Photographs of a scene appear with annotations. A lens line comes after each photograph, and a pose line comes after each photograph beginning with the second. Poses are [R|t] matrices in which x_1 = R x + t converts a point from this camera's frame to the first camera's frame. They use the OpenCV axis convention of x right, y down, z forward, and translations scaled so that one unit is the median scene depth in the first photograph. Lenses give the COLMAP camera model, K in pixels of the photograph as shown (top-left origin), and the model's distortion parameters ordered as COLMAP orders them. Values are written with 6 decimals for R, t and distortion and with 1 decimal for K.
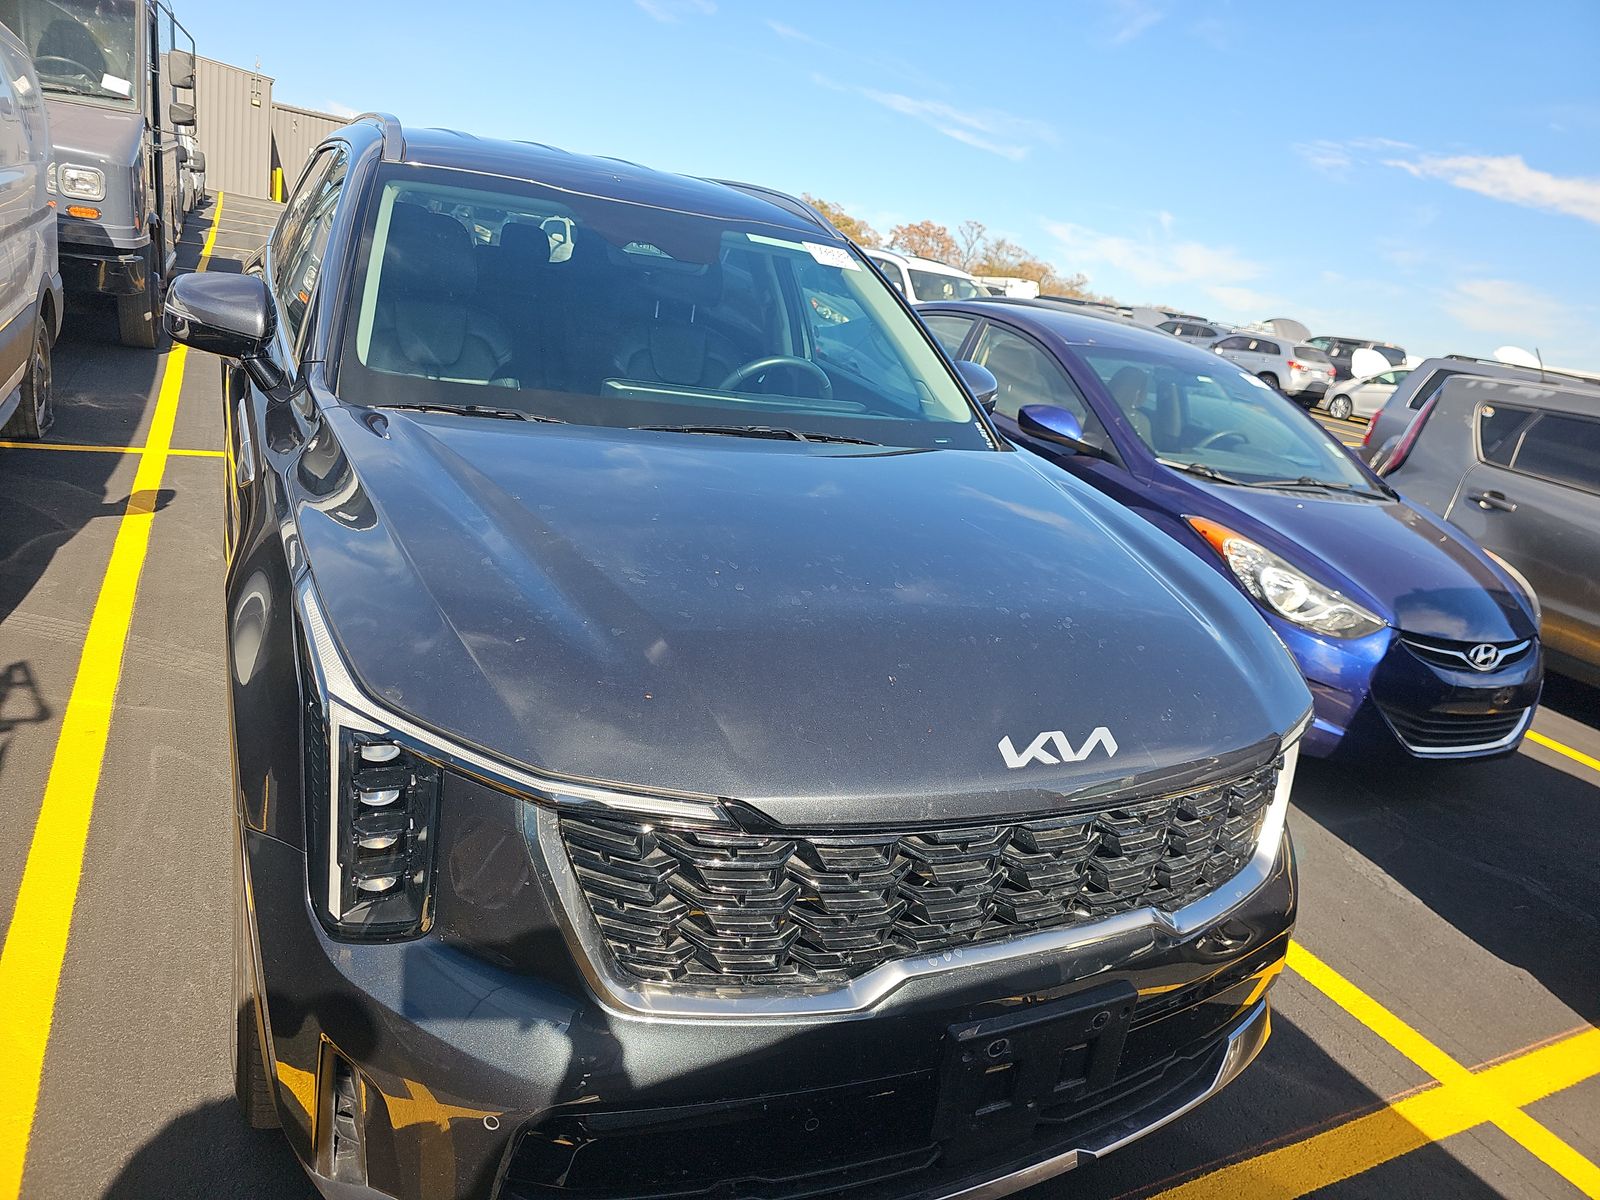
lens RADIAL K [[1073.3, 0, 803.3], [0, 1073.3, 610.7], [0, 0, 1]] dist [0.061084, -0.062029]
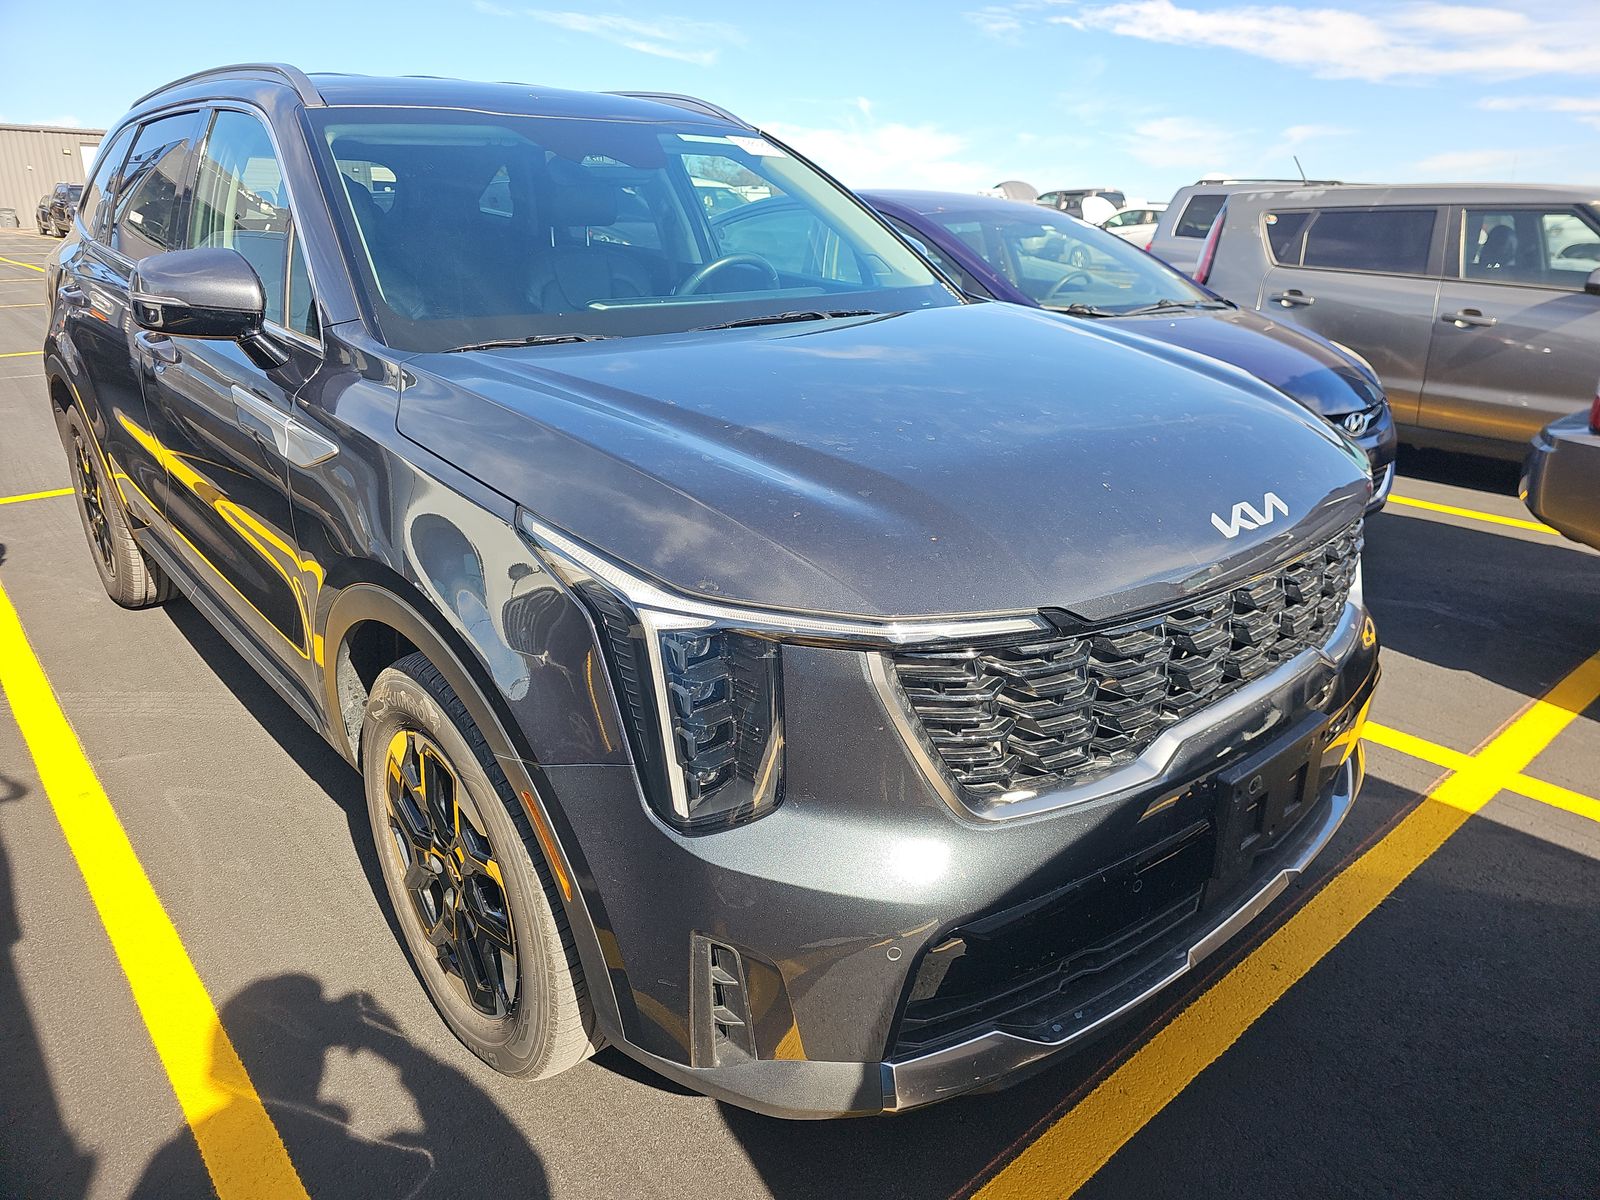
lens RADIAL K [[1076.4, 0, 811.6], [0, 1076.4, 597.7], [0, 0, 1]] dist [0.054595, -0.059143]
pose [[0.957451, -0.225696, 0.179860, -0.196827], [0.215344, 0.973623, 0.075402, 0.013306], [-0.192134, -0.033462, 0.980798, -0.006630]]
